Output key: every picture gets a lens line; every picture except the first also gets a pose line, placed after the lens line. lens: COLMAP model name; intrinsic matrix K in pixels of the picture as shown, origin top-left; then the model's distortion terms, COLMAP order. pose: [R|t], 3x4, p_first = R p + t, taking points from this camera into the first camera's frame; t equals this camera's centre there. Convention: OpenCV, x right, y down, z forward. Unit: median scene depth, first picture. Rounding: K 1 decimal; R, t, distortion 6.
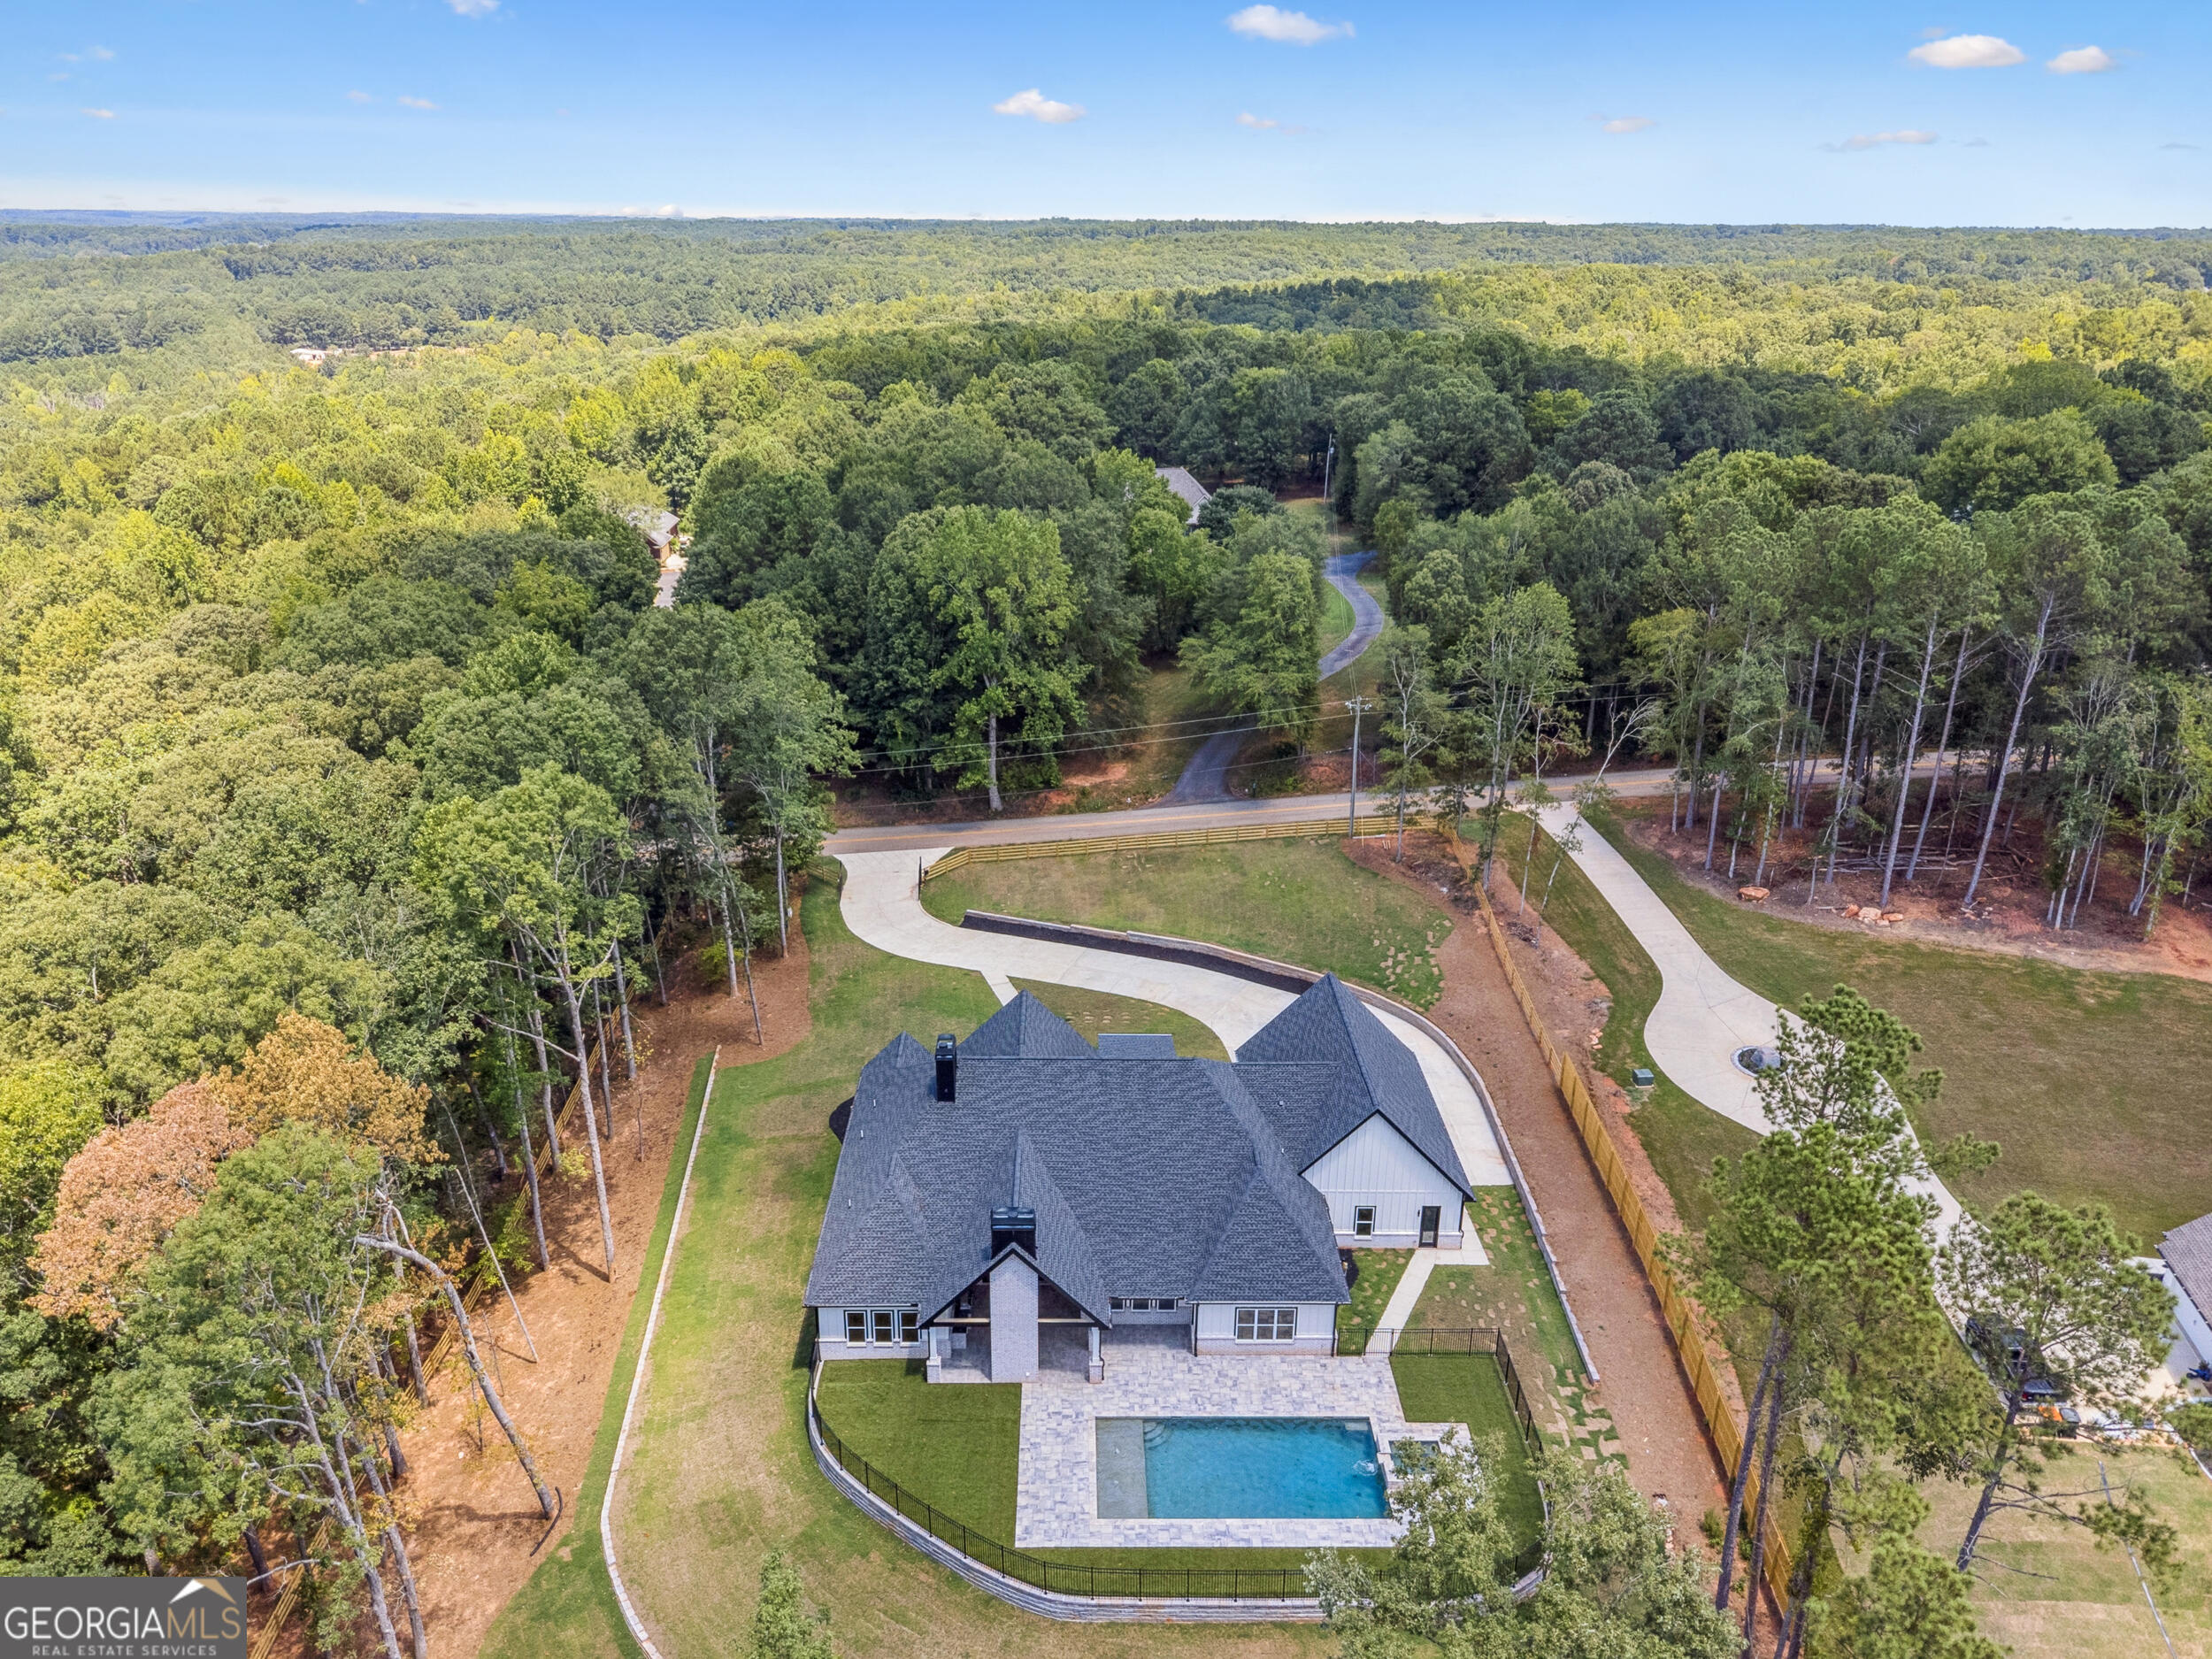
lens RADIAL K [[1621.8, 0, 1092.1], [0, 1621.8, 823.3], [0, 0, 1]] dist [0.008377, -0.001247]
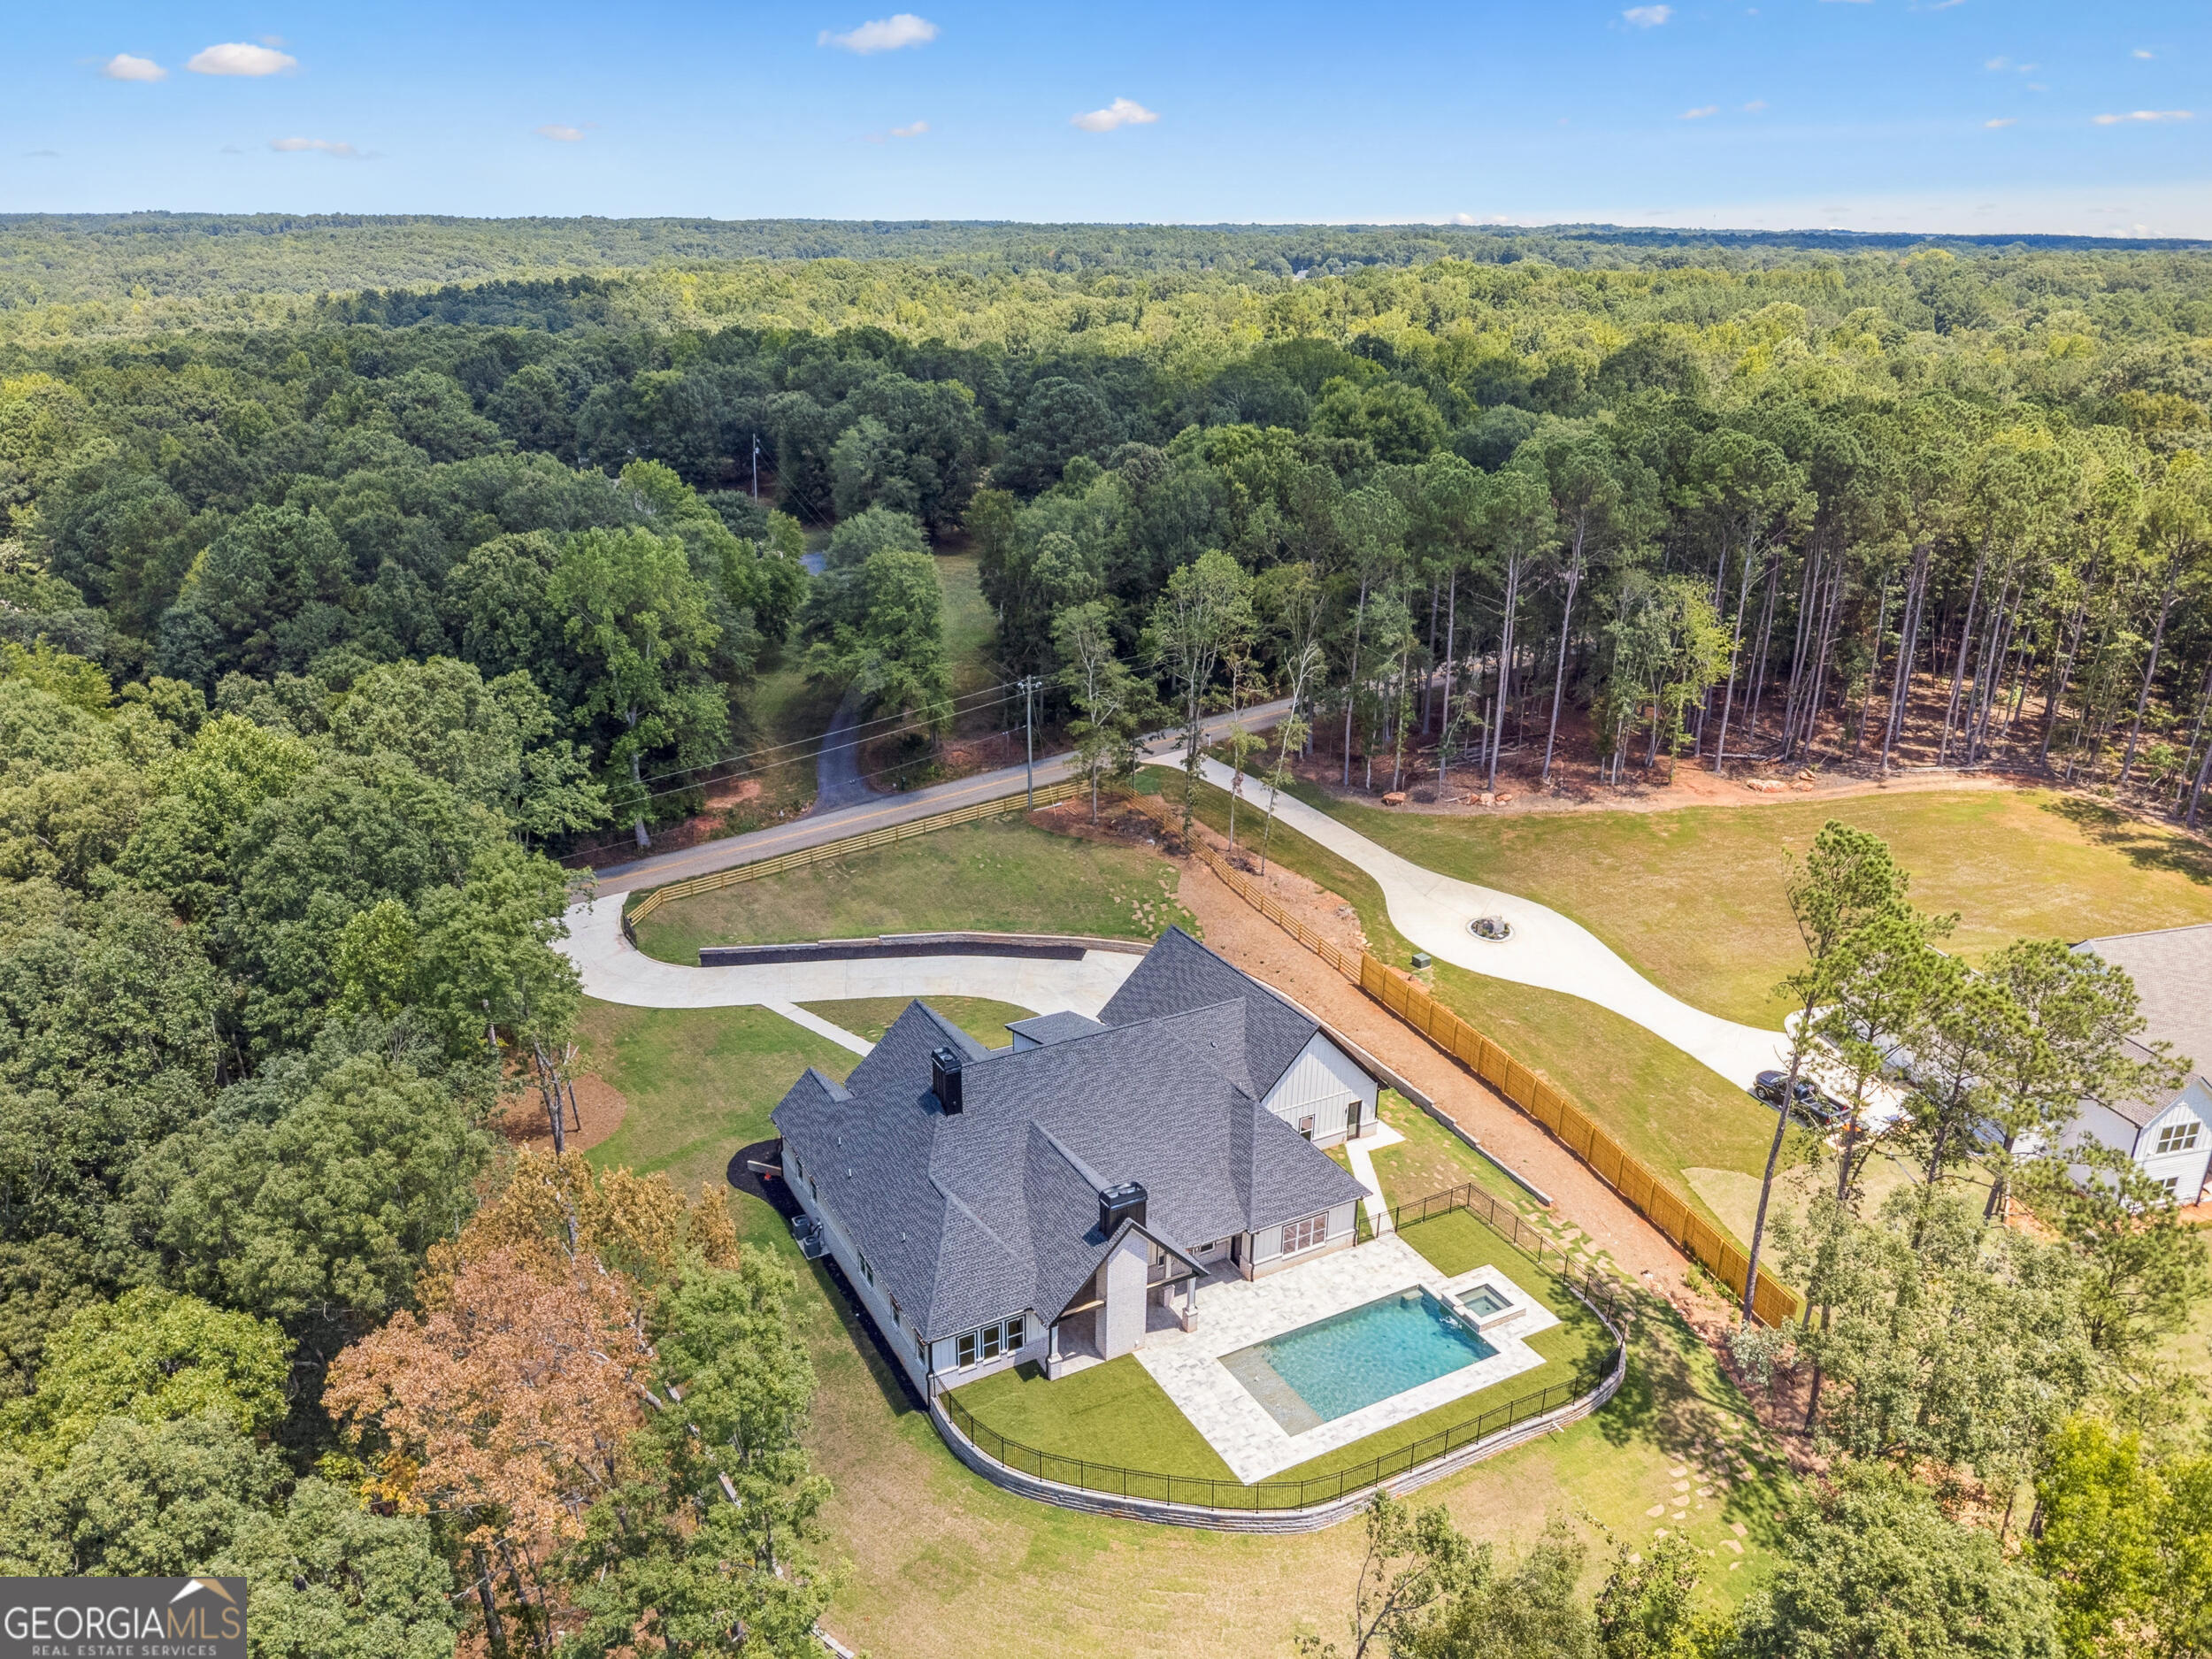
lens RADIAL K [[1621.8, 0, 1092.1], [0, 1621.8, 823.3], [0, 0, 1]] dist [0.008377, -0.001247]
pose [[0.883439, -0.164435, 0.438744, -0.303999], [0.163191, 0.985748, 0.040849, -0.022575], [-0.439208, 0.035512, 0.897683, 0.045248]]
